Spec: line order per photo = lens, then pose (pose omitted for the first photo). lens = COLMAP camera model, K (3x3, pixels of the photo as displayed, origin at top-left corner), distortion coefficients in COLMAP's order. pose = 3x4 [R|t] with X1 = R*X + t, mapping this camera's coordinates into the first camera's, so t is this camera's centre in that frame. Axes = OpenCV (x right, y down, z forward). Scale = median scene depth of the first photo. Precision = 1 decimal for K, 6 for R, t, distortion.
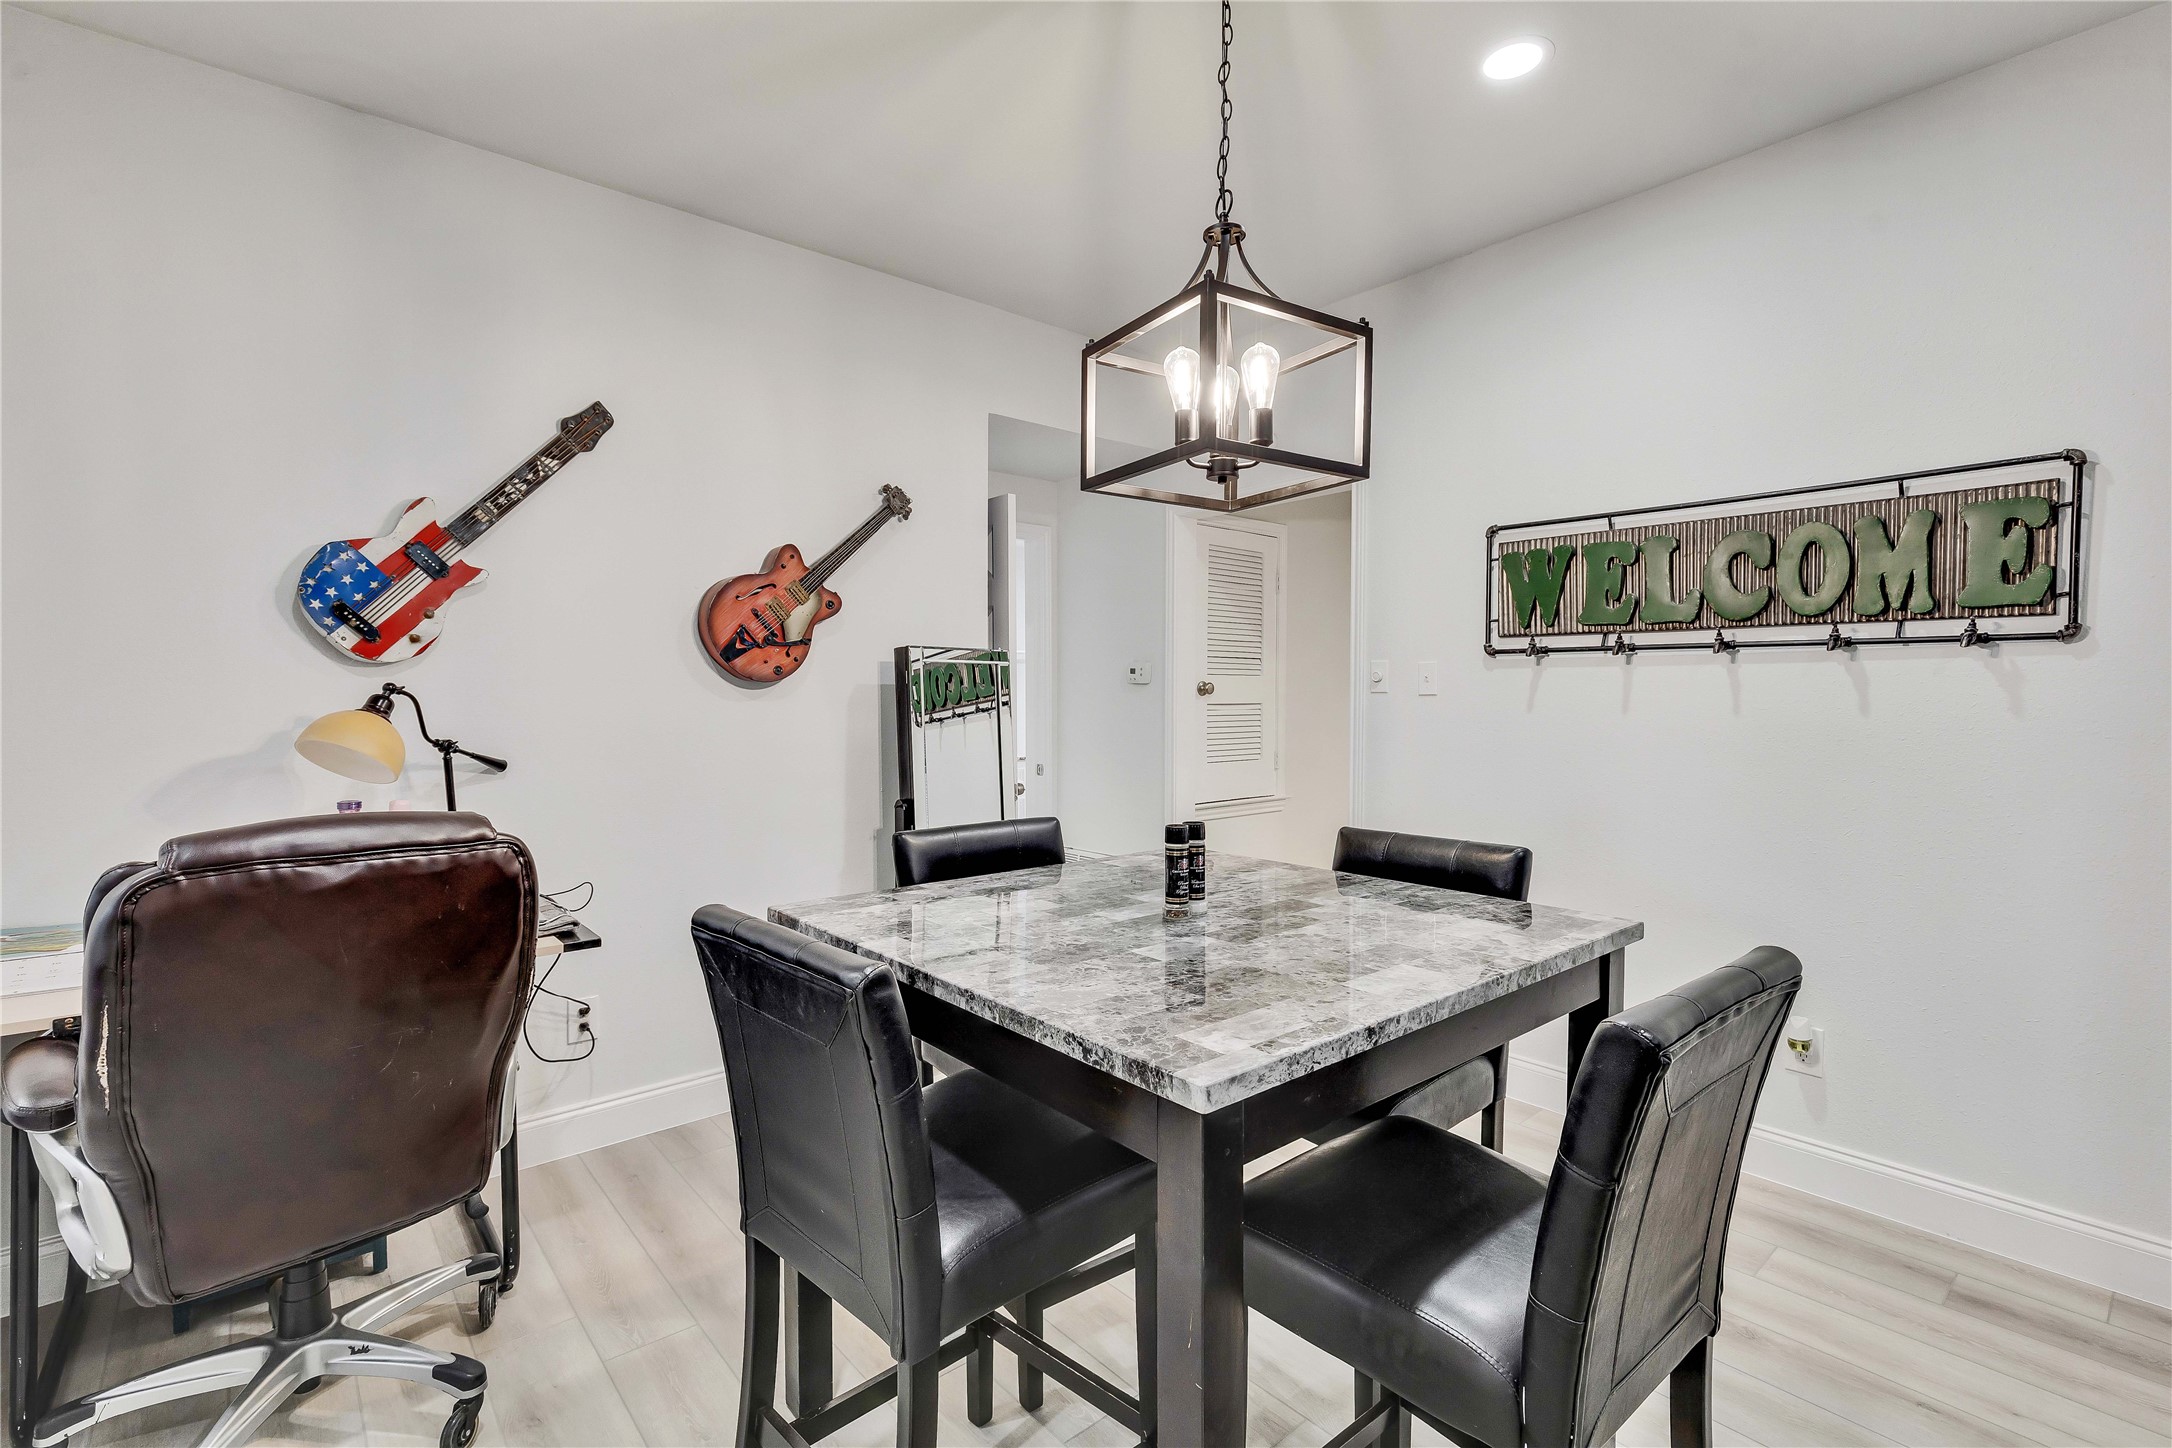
lens RADIAL K [[977.9, 0, 1081.6], [0, 977.9, 729.2], [0, 0, 1]] dist [0.010401, -0.001284]
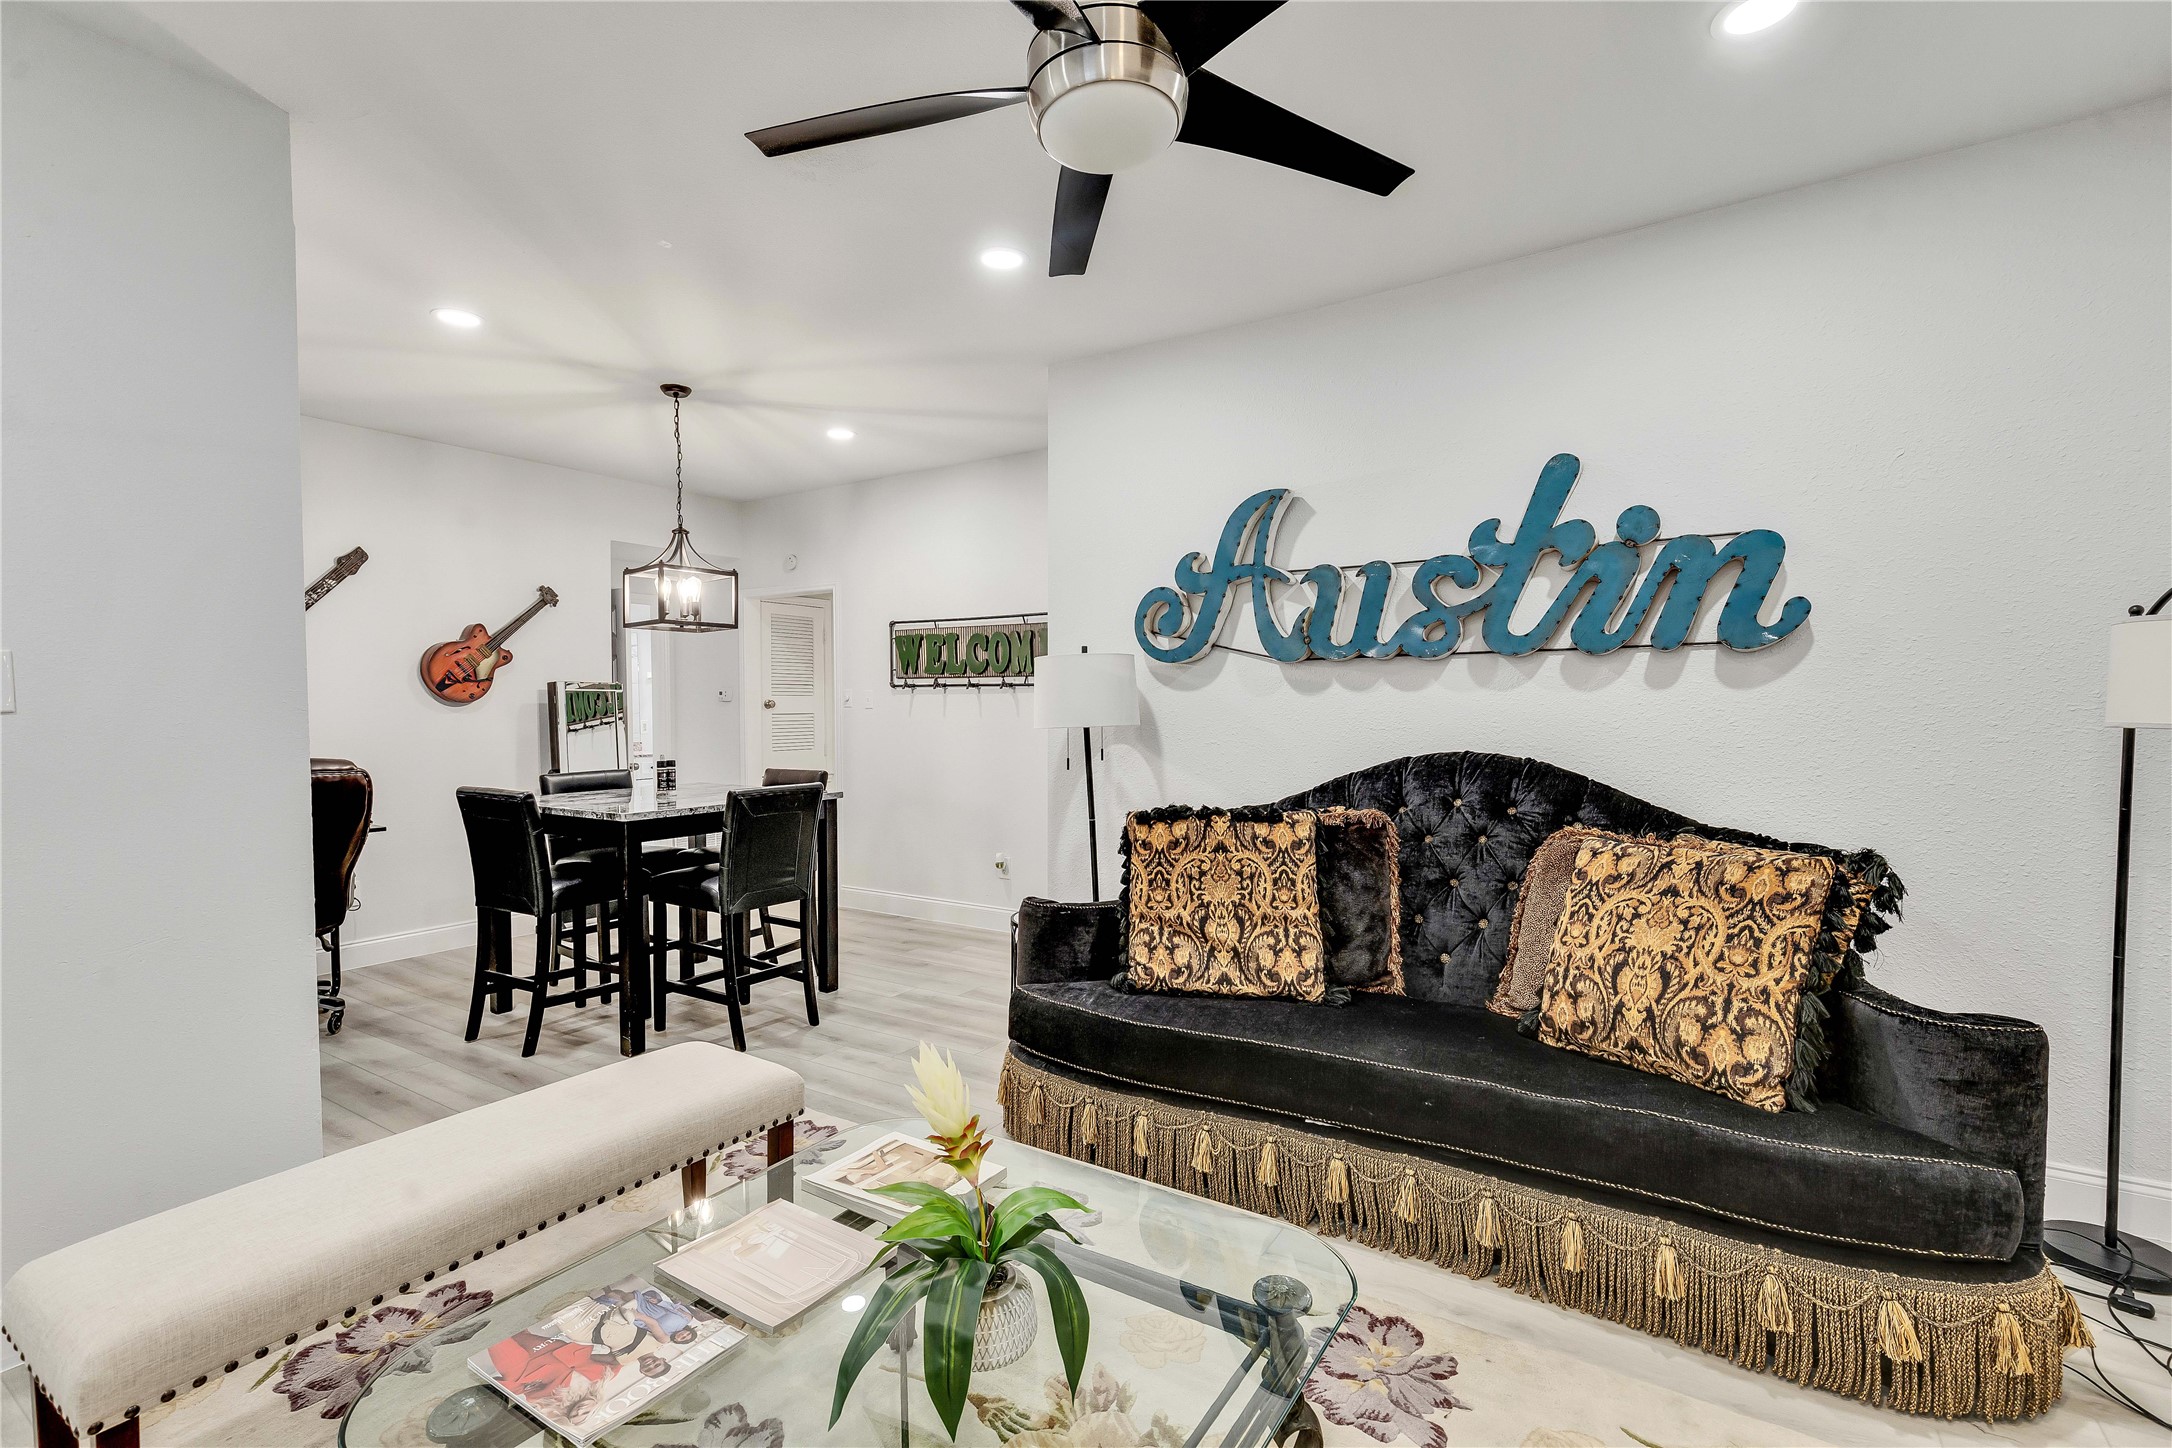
lens RADIAL K [[977.9, 0, 1081.6], [0, 977.9, 729.2], [0, 0, 1]] dist [0.010401, -0.001284]
pose [[0.958661, -0.010510, 0.284355, 0.237023], [0.013746, 0.999861, -0.009386, 0.030944], [-0.284217, 0.012907, 0.958673, -1.002335]]
